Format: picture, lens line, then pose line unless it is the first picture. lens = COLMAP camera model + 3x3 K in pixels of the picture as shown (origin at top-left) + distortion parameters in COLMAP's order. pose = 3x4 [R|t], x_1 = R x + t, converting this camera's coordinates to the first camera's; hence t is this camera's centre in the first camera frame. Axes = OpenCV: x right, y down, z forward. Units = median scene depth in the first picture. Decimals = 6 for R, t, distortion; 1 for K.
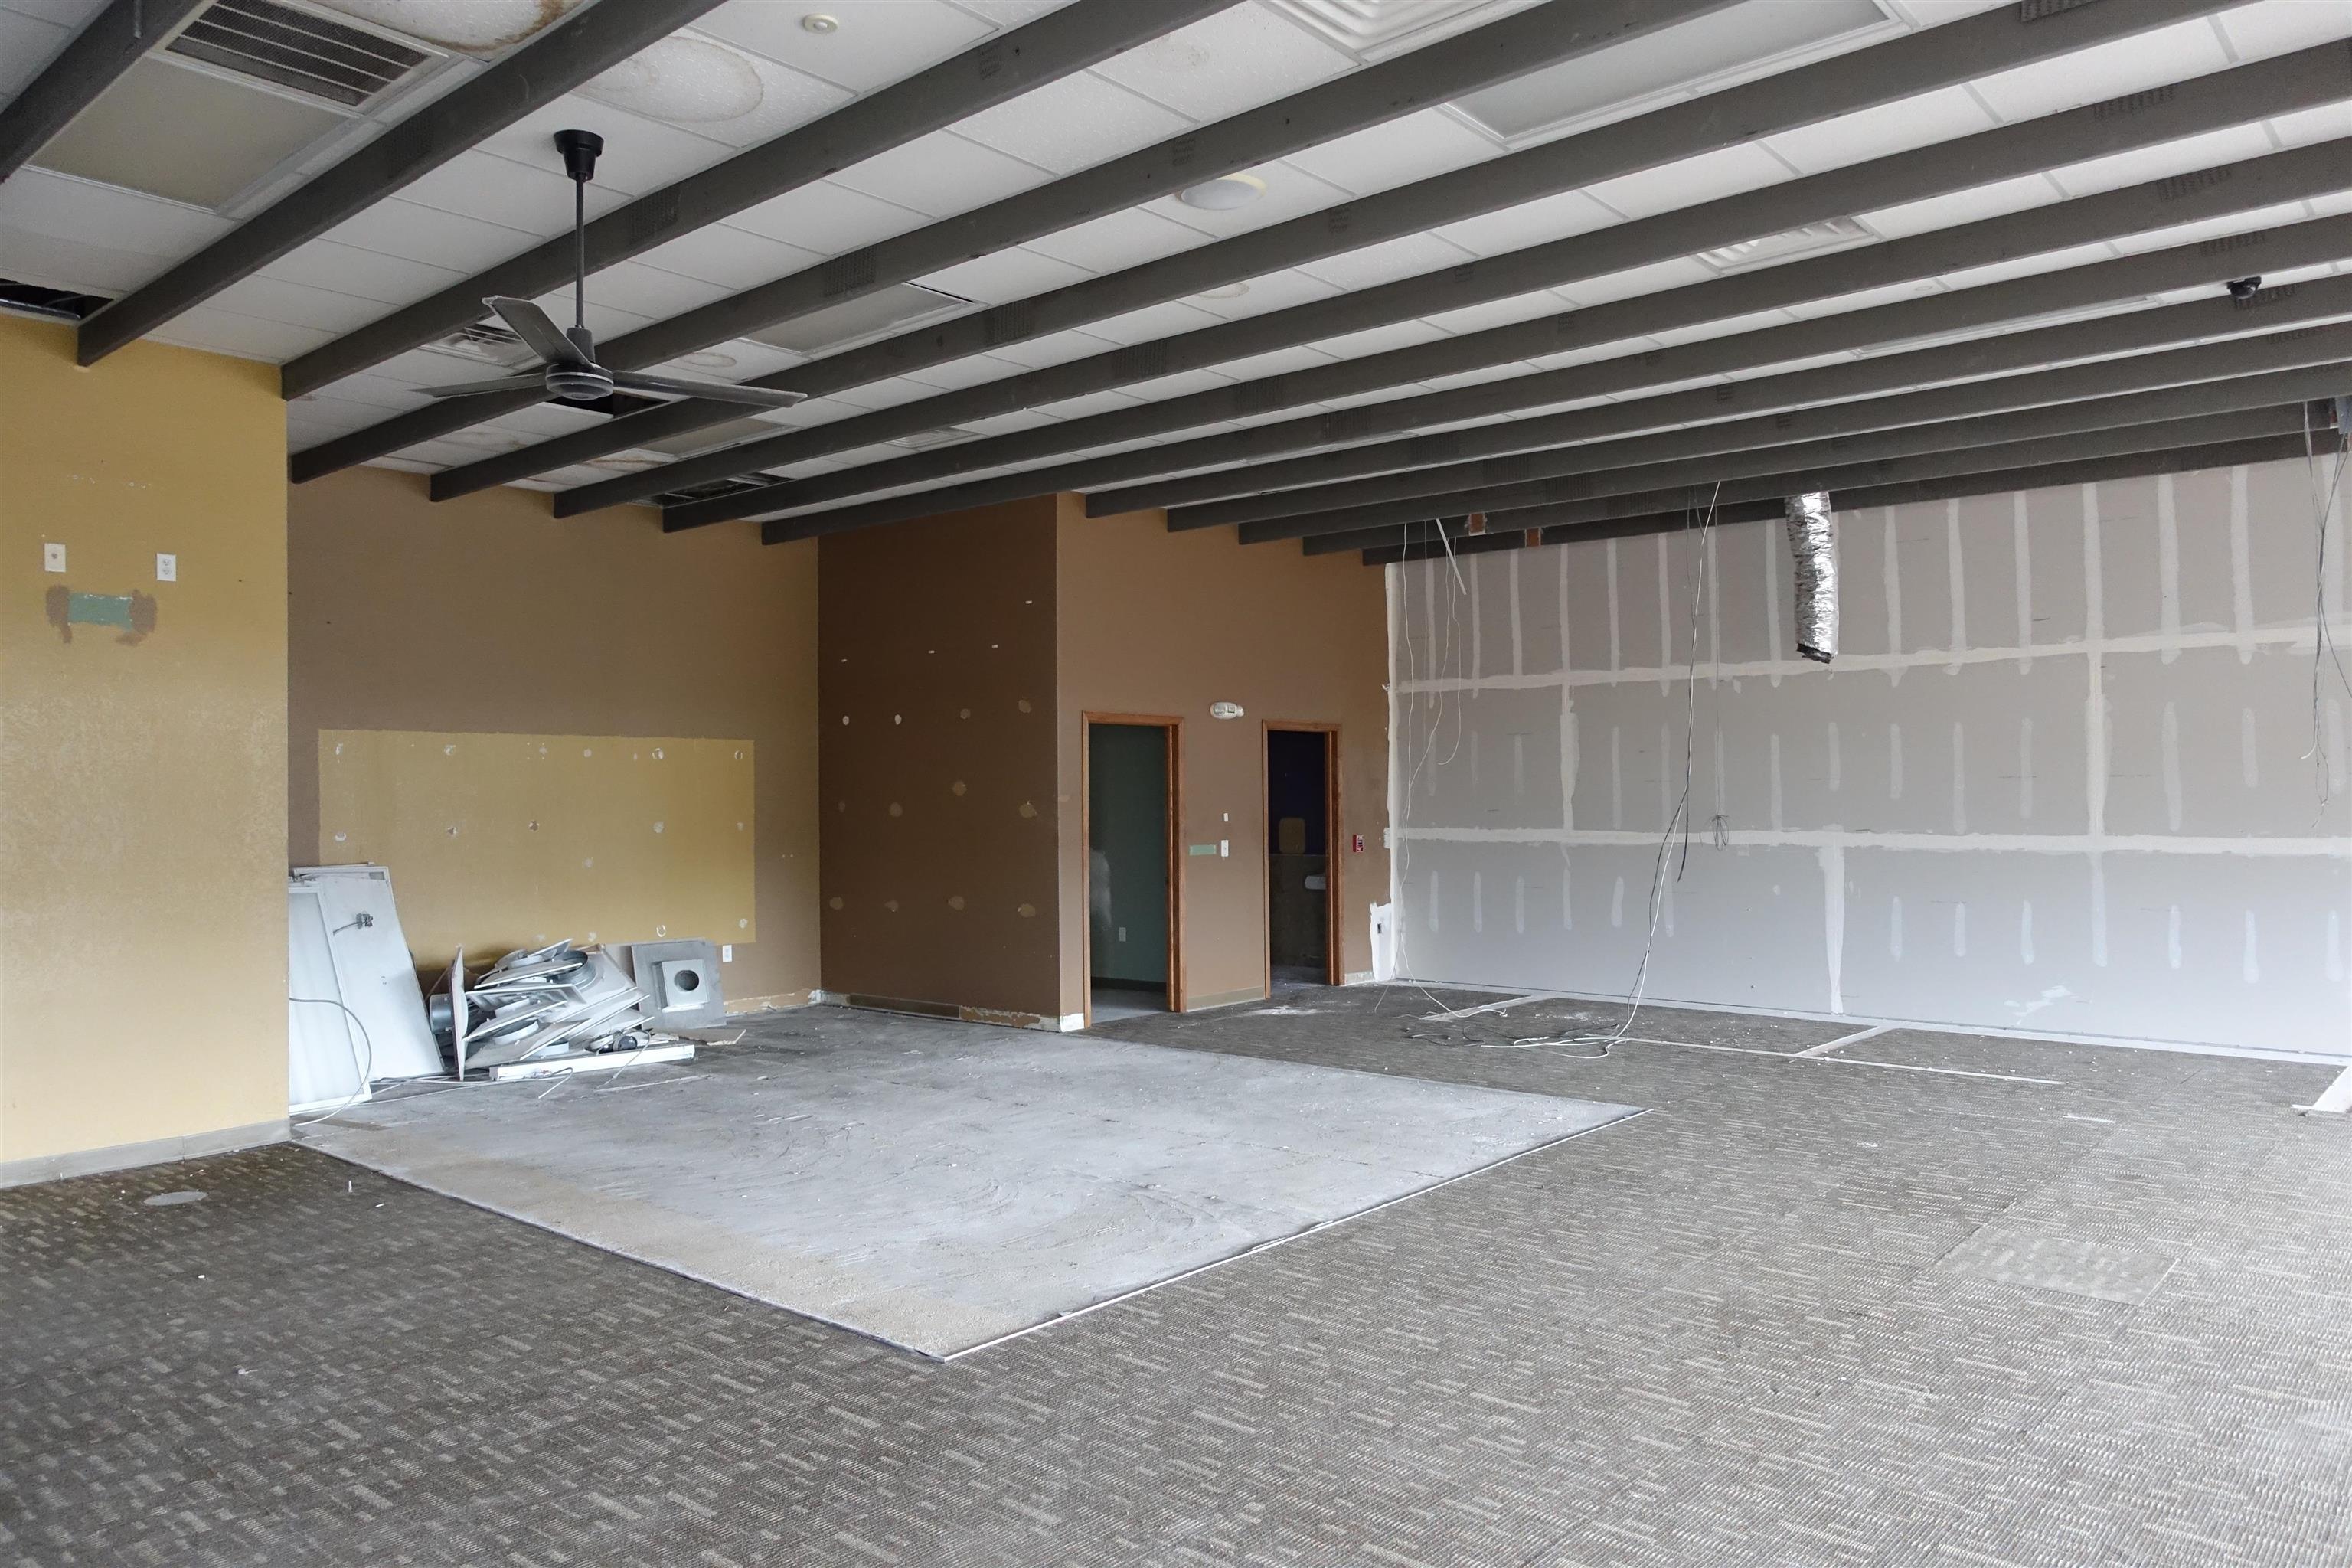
lens RADIAL K [[1632.6, 0, 1180.3], [0, 1632.6, 785.0], [0, 0, 1]] dist [0.003129, -0.003929]
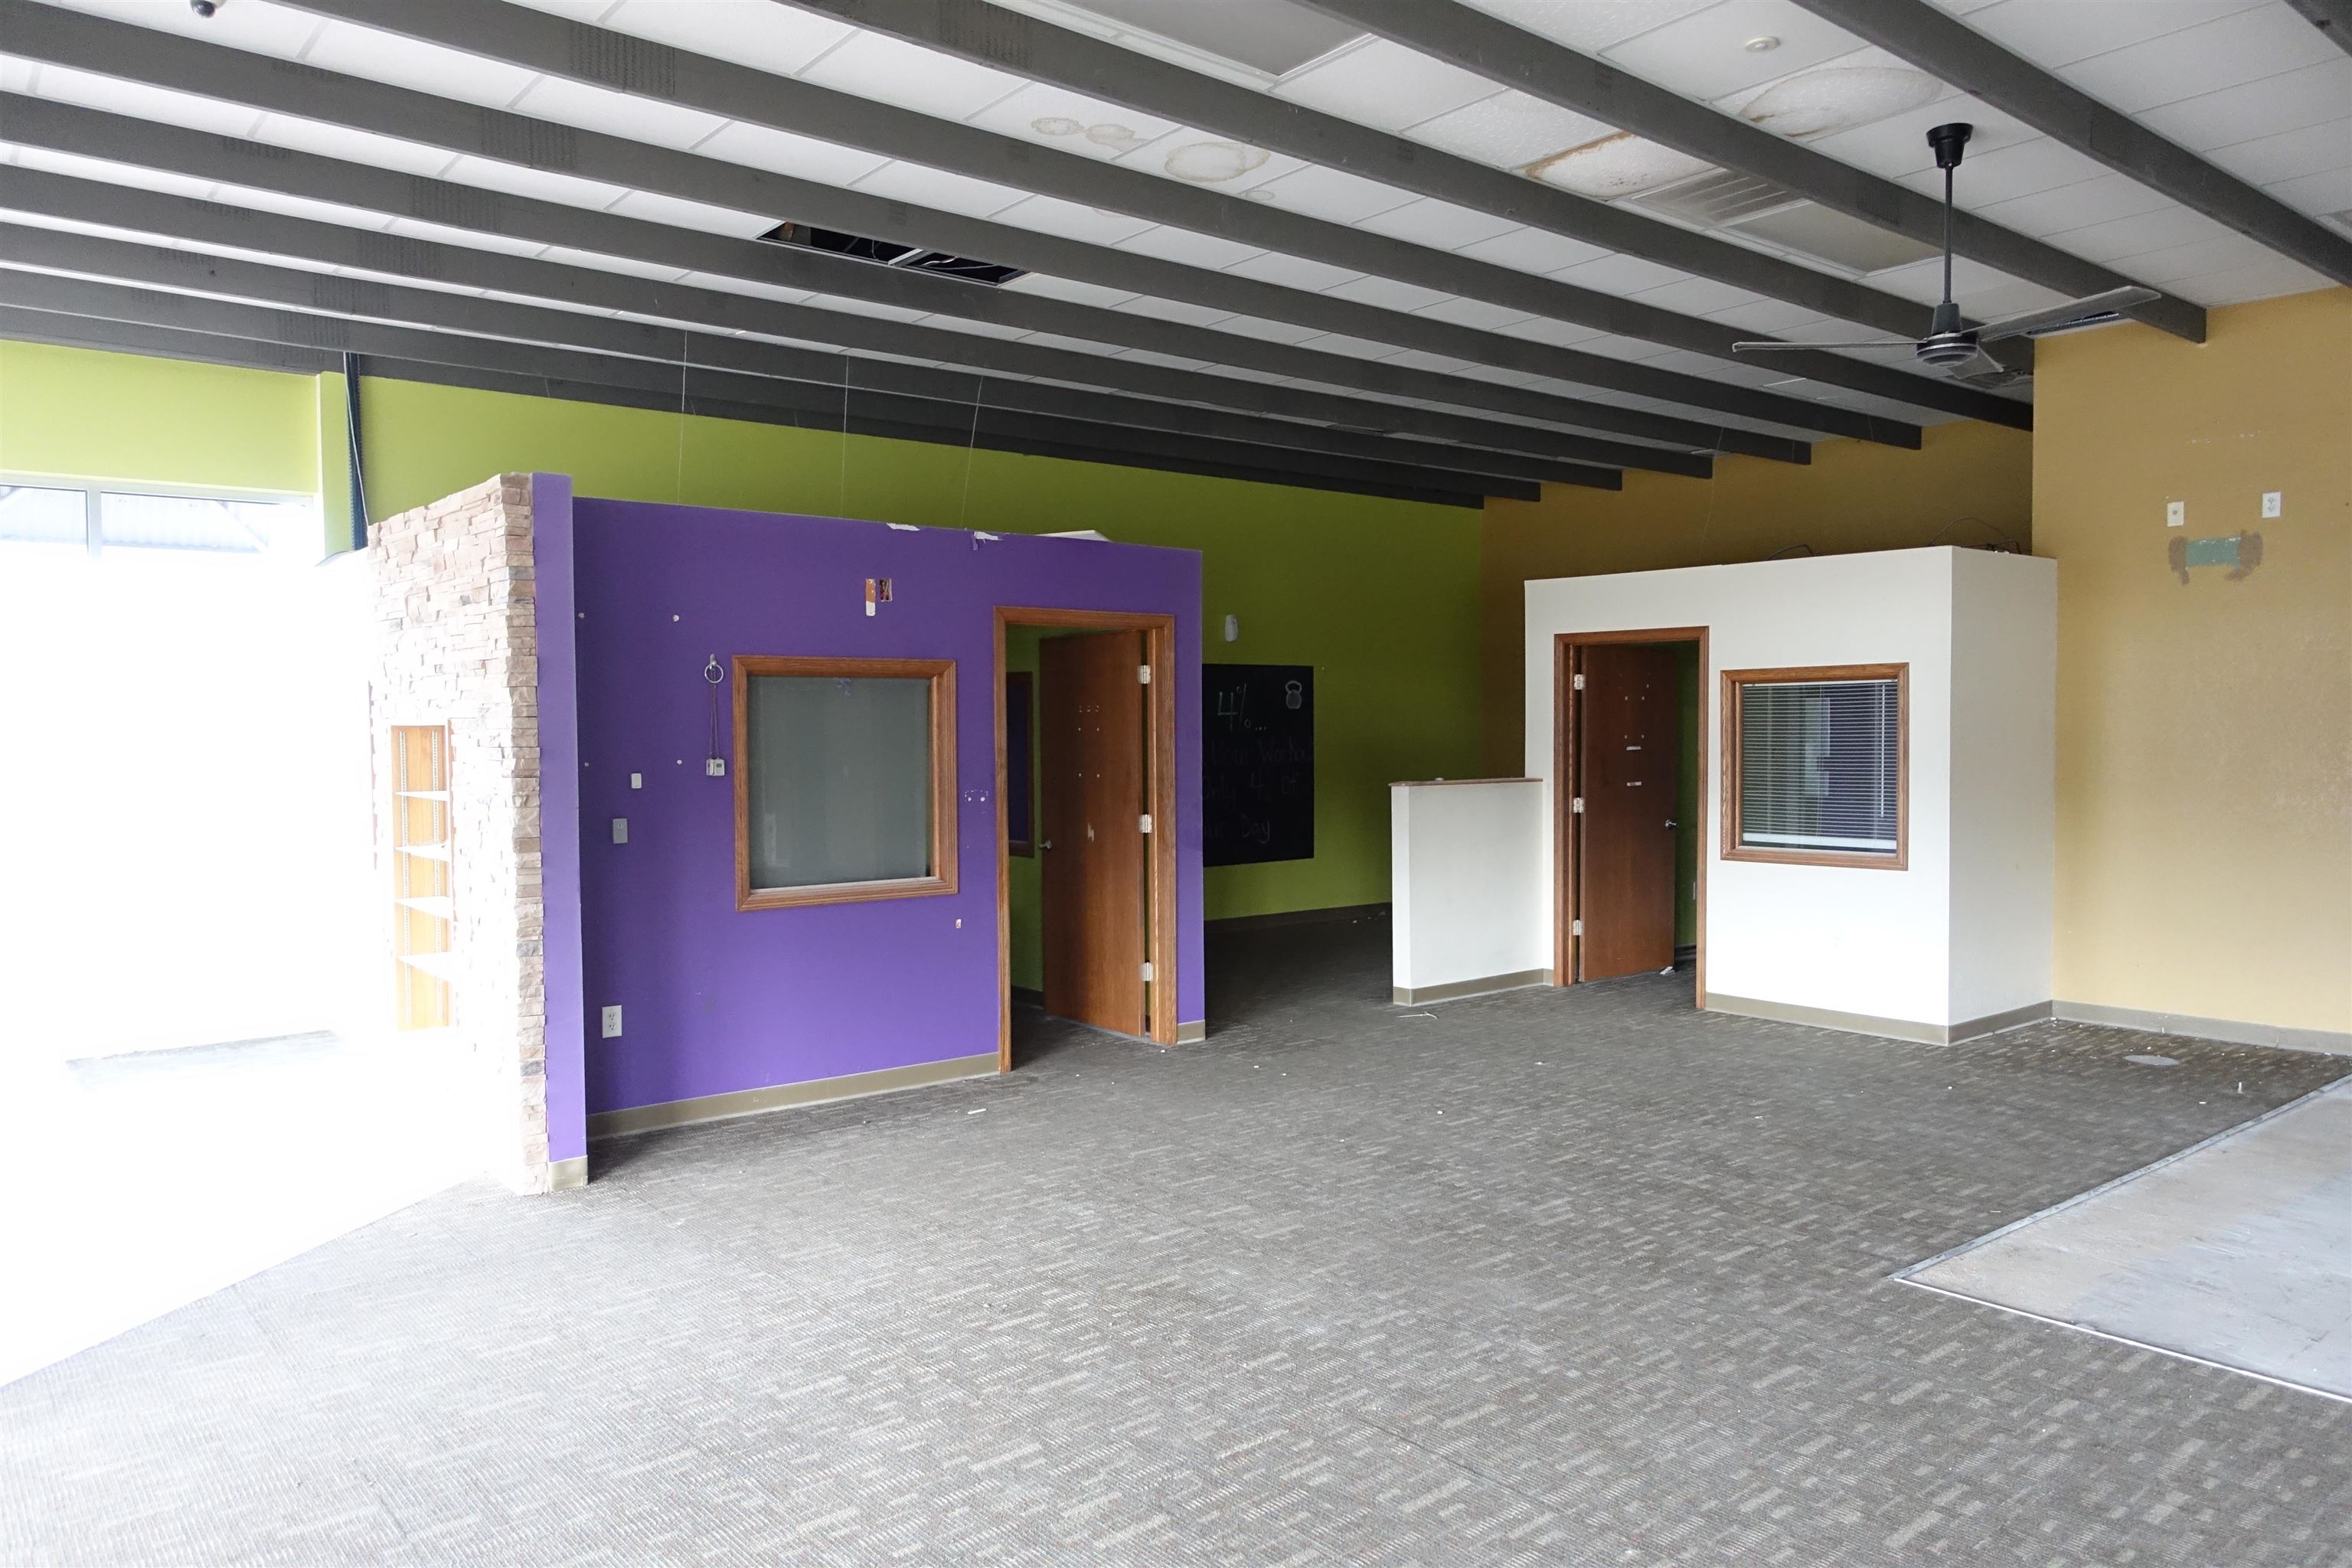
lens RADIAL K [[1632.6, 0, 1180.0], [0, 1632.6, 780.7], [0, 0, 1]] dist [0.003129, -0.003929]
pose [[-0.165474, 0.045546, -0.985162, 0.963140], [0.012013, 0.998952, 0.044166, -0.010297], [0.986141, -0.004527, -0.165847, 0.763282]]
